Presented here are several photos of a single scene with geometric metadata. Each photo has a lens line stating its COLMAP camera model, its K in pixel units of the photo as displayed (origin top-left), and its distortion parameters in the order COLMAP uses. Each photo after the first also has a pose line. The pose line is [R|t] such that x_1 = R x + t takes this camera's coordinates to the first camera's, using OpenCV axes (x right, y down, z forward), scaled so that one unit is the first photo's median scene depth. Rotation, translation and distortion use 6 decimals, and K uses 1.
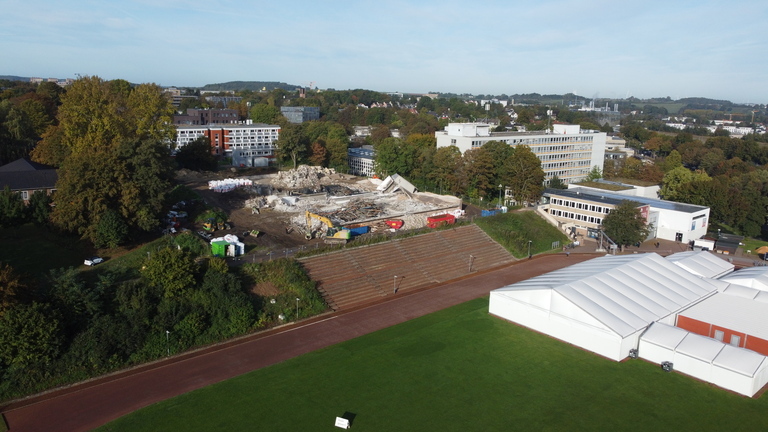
lens RADIAL K [[583.4, 0, 384.0], [0, 583.4, 216.0], [0, 0, 1]] dist [0.007759, -0.005229]
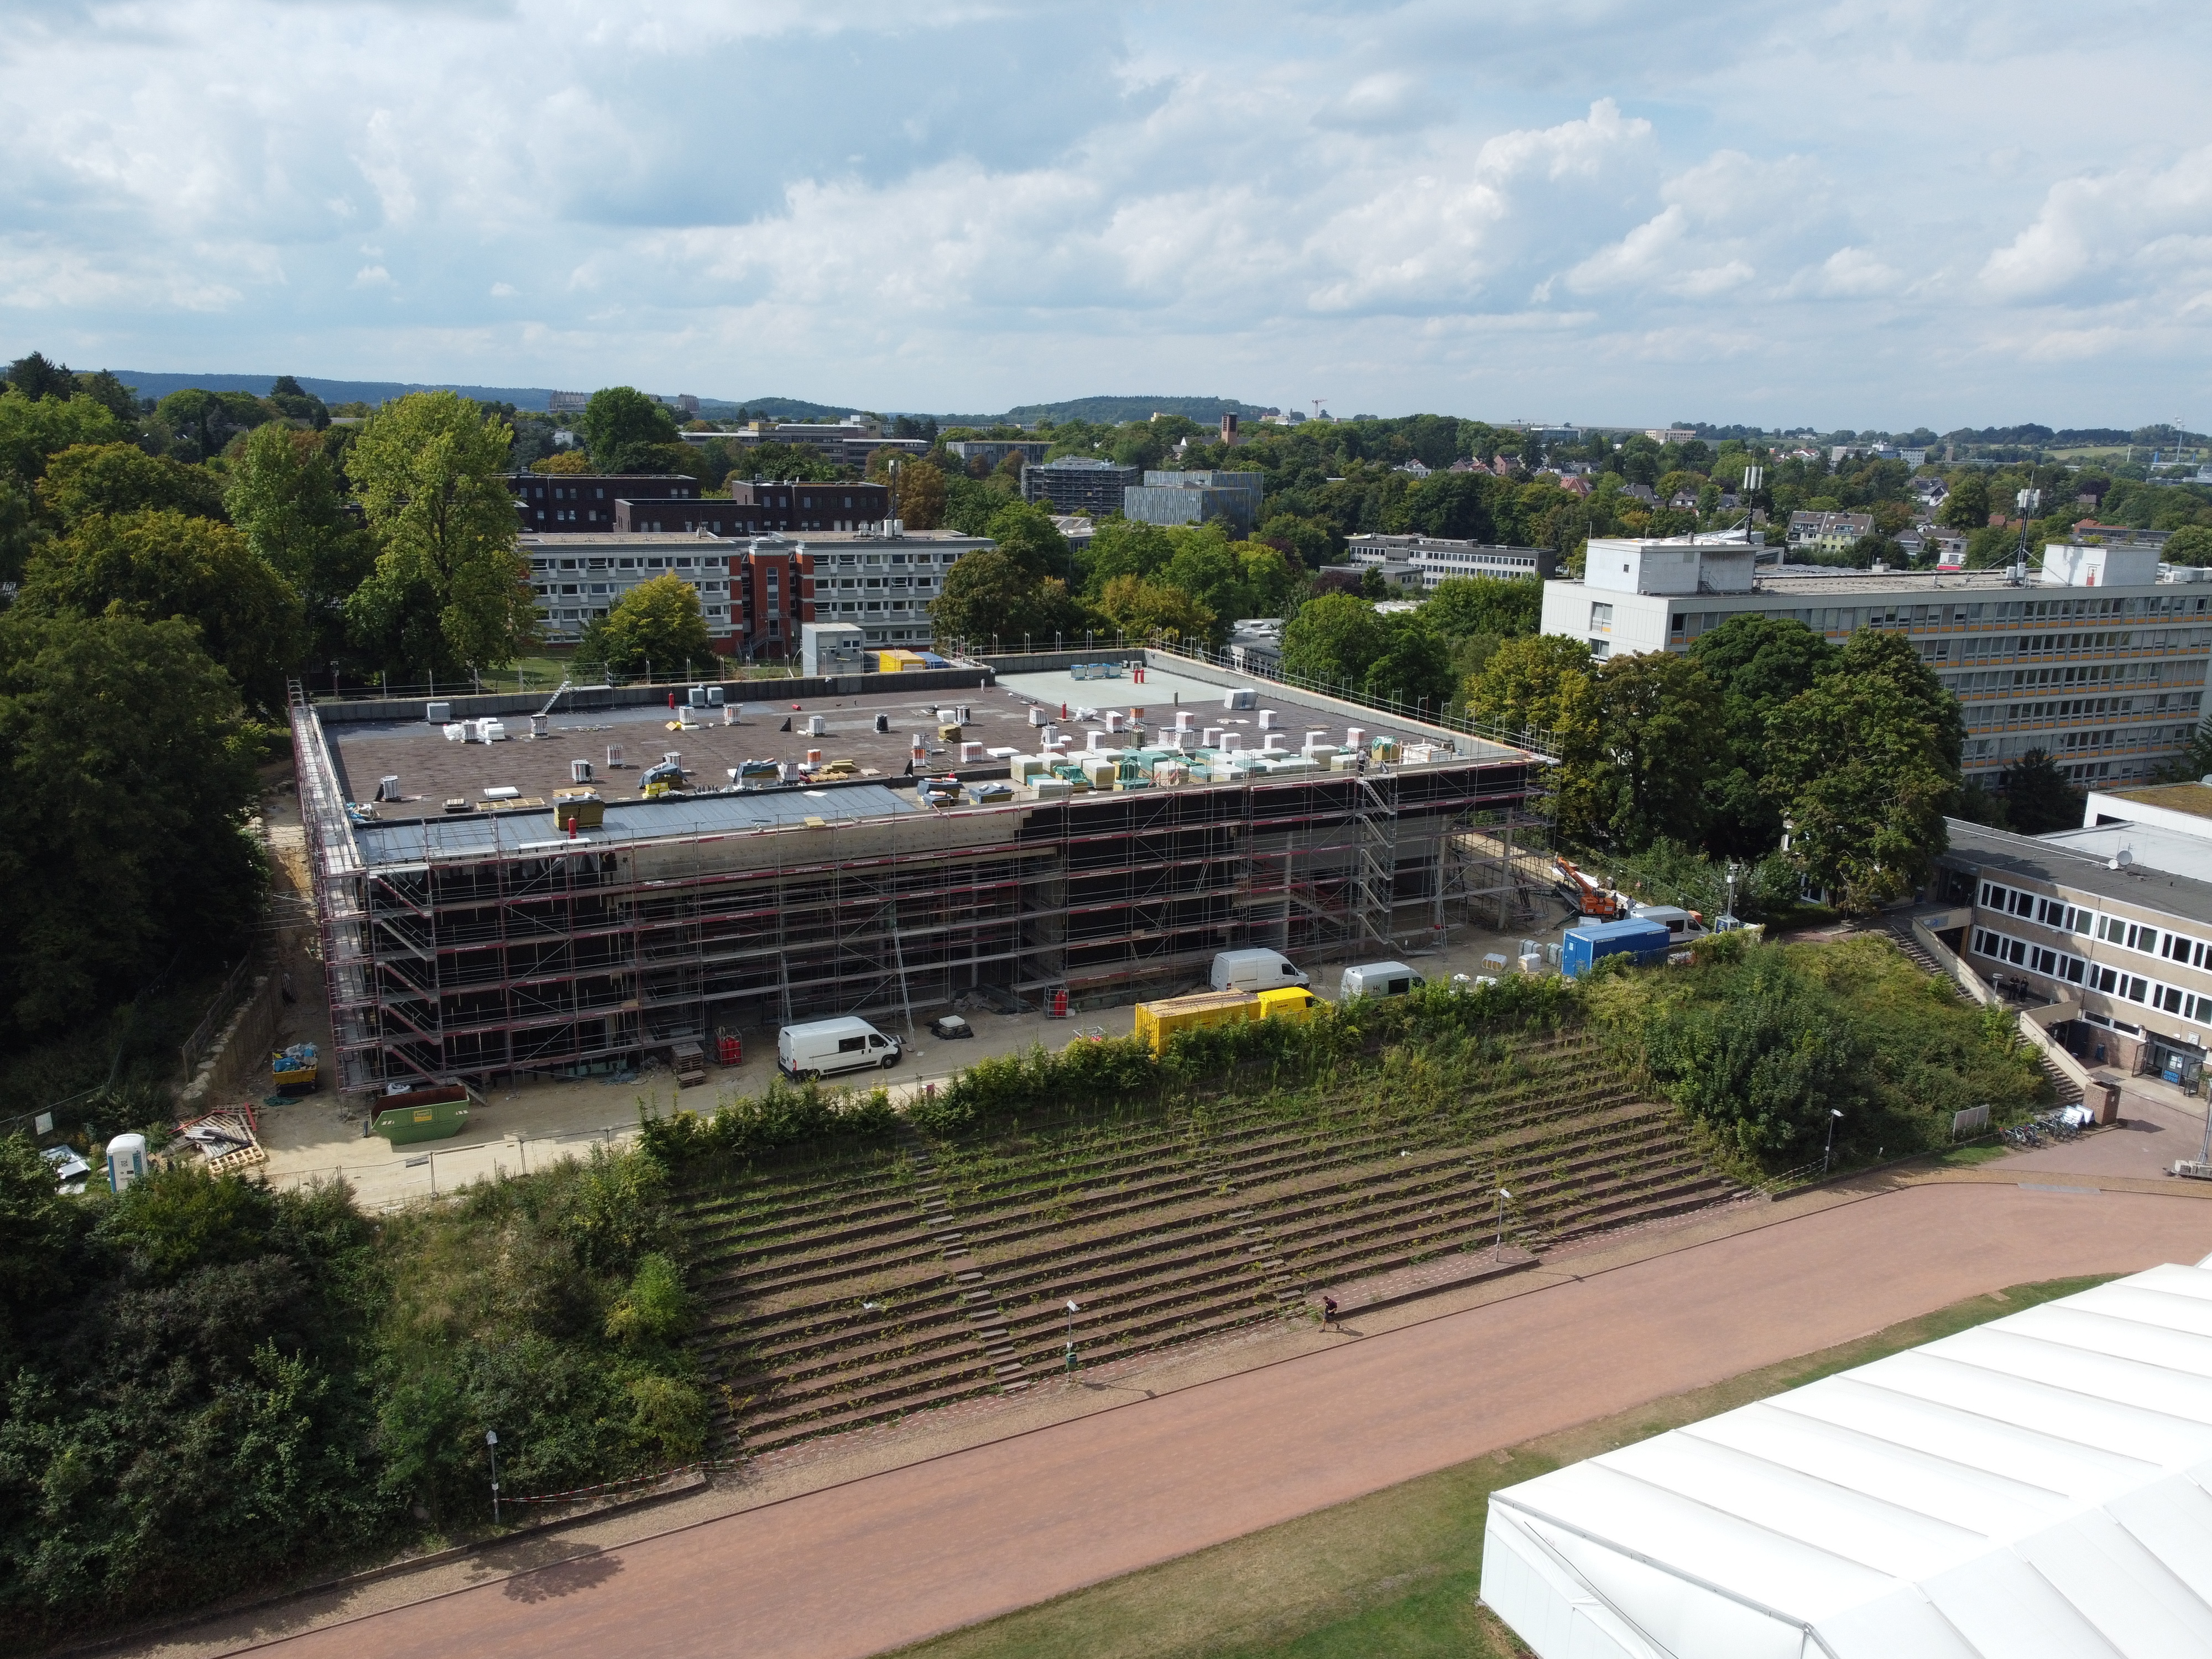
lens RADIAL K [[1677.5, 0, 1106.0], [0, 1677.5, 829.5], [0, 0, 1]] dist [0.013084, -0.012149]
pose [[0.969932, 0.051289, -0.237911, 0.084683], [-0.045039, 0.998484, 0.031636, -0.043497], [0.239173, -0.019970, 0.970772, 0.215456]]
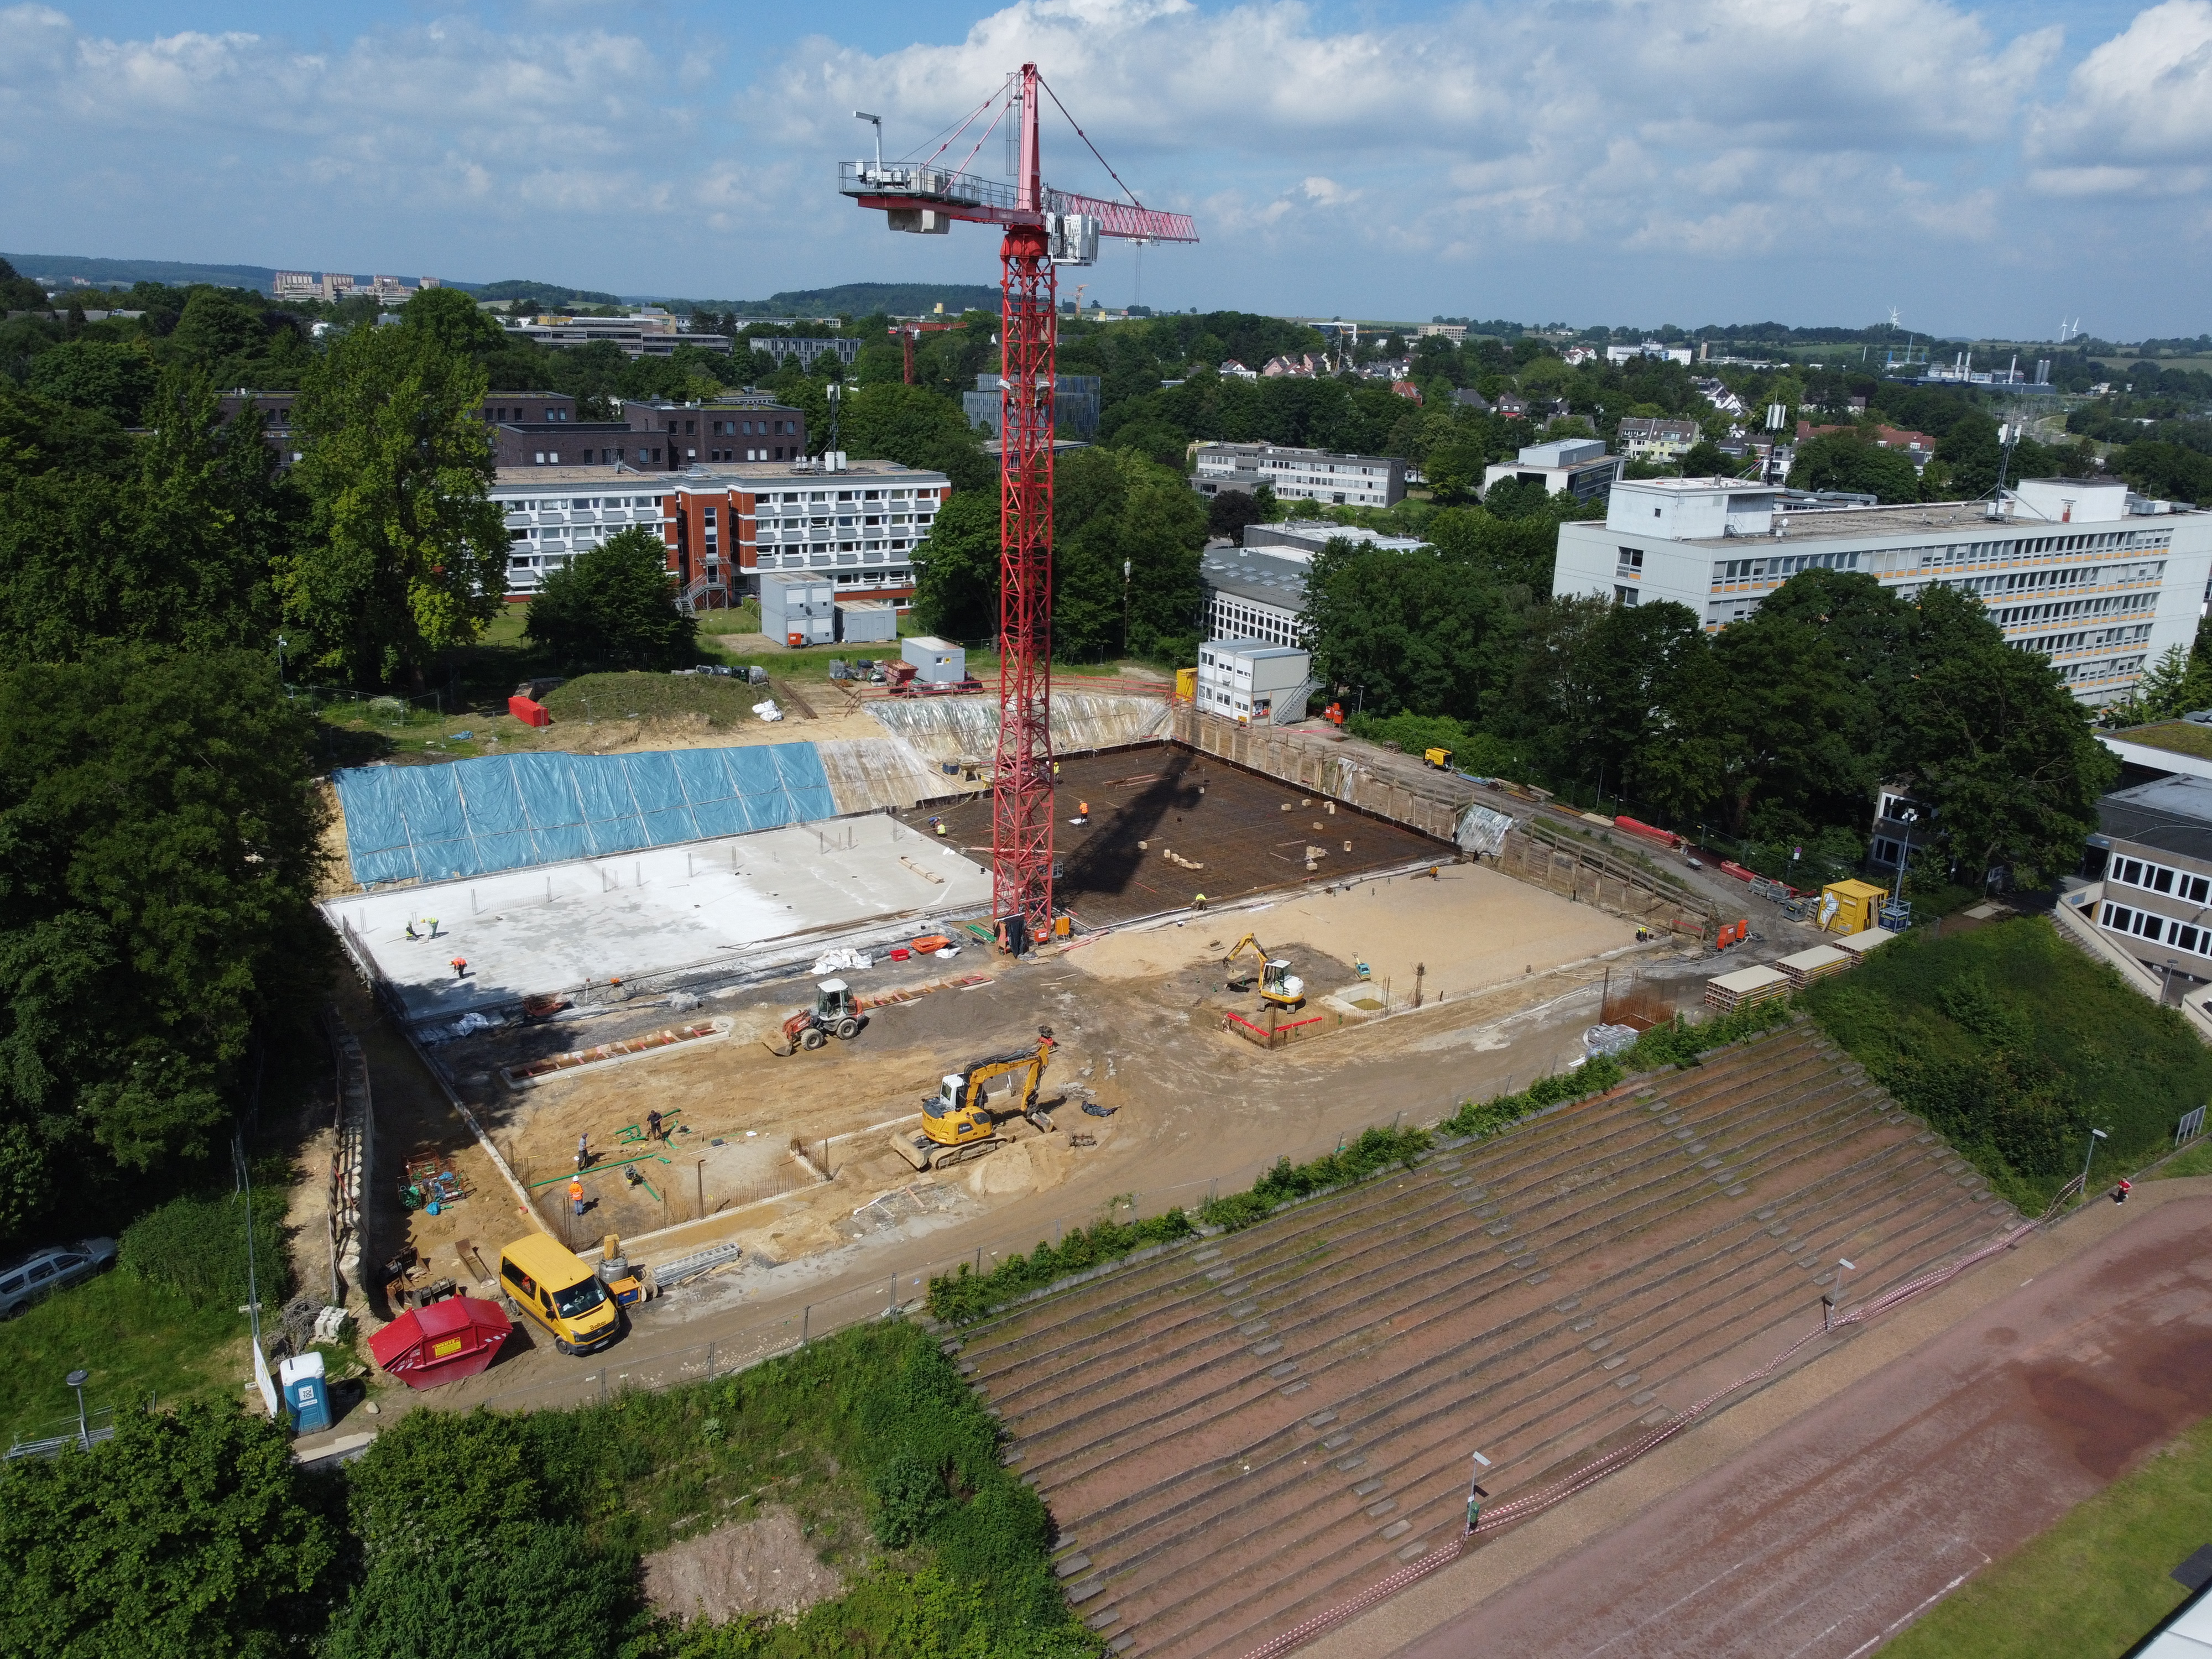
lens RADIAL K [[1677.5, 0, 1106.0], [0, 1677.5, 829.5], [0, 0, 1]] dist [0.013084, -0.012149]
pose [[0.994221, 0.034955, -0.101502, -0.024782], [-0.025934, 0.995705, 0.088874, -0.067647], [0.104172, -0.085728, 0.990858, 0.248591]]
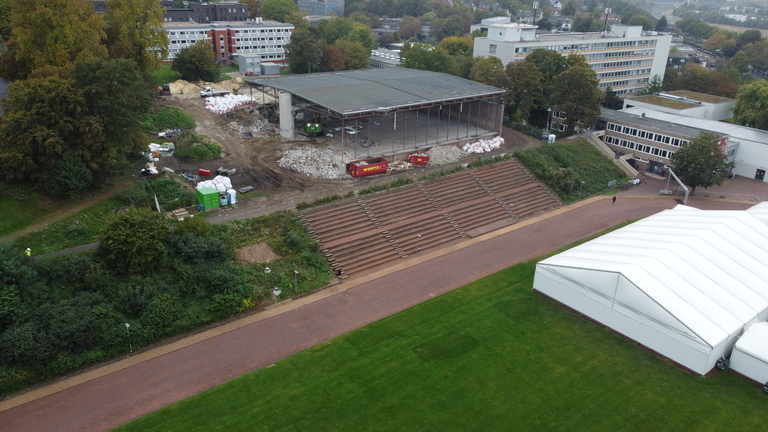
lens RADIAL K [[583.4, 0, 384.0], [0, 583.4, 216.0], [0, 0, 1]] dist [0.007759, -0.005229]
pose [[0.998639, 0.023807, -0.046397, 0.004314], [-0.014977, 0.983162, 0.182123, -0.036431], [0.049951, -0.181180, 0.982181, 0.100496]]
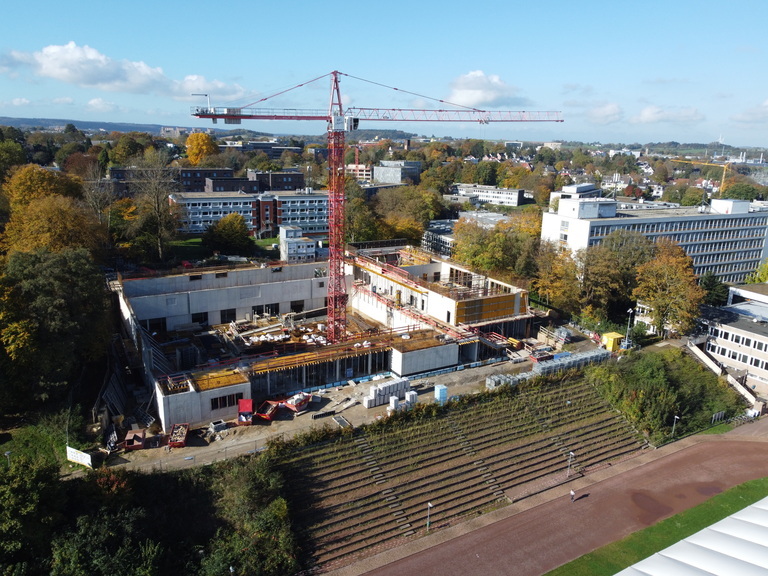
lens RADIAL K [[582.4, 0, 384.0], [0, 582.4, 288.0], [0, 0, 1]] dist [0.013084, -0.012149]
pose [[0.980308, 0.050036, -0.191030, 0.038403], [-0.042255, 0.998111, 0.044591, -0.067934], [0.192901, -0.035641, 0.980571, 0.220264]]
